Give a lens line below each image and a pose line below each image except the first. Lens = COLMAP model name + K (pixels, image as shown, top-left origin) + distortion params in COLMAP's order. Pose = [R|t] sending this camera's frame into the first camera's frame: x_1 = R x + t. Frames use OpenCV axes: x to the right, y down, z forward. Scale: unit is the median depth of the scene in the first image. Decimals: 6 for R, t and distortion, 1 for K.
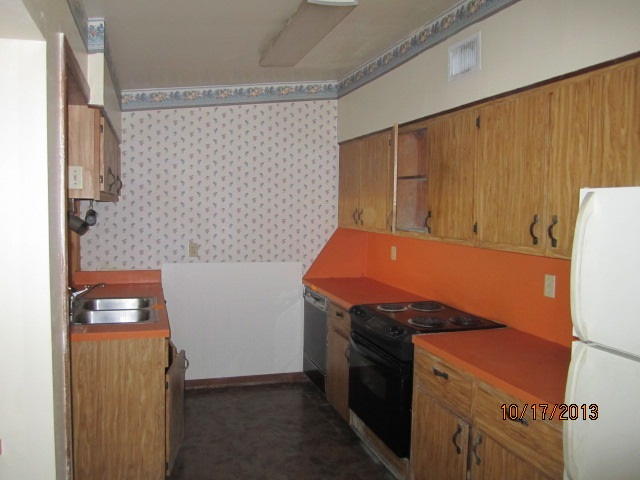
lens RADIAL K [[532.1, 0, 320.0], [0, 532.1, 240.0], [0, 0, 1]] dist [-0.042748, 0.006426]
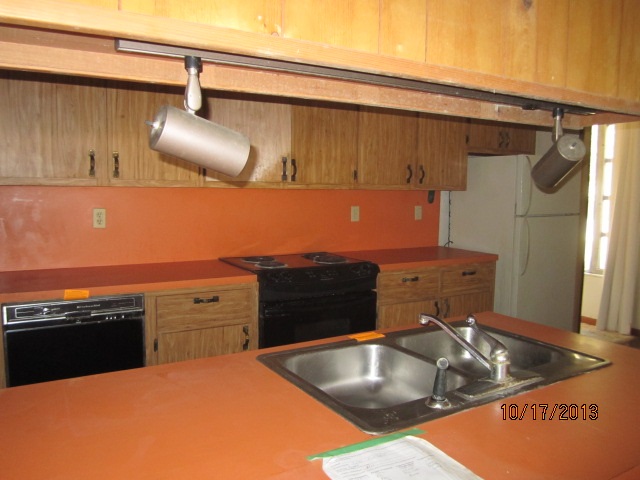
lens RADIAL K [[532.1, 0, 320.0], [0, 532.1, 240.0], [0, 0, 1]] dist [-0.042748, 0.006426]
pose [[-0.241886, -0.115768, 0.963374, -0.949006], [0.046894, 0.990302, 0.130779, -0.037788], [-0.969171, 0.076810, -0.234111, 1.417003]]
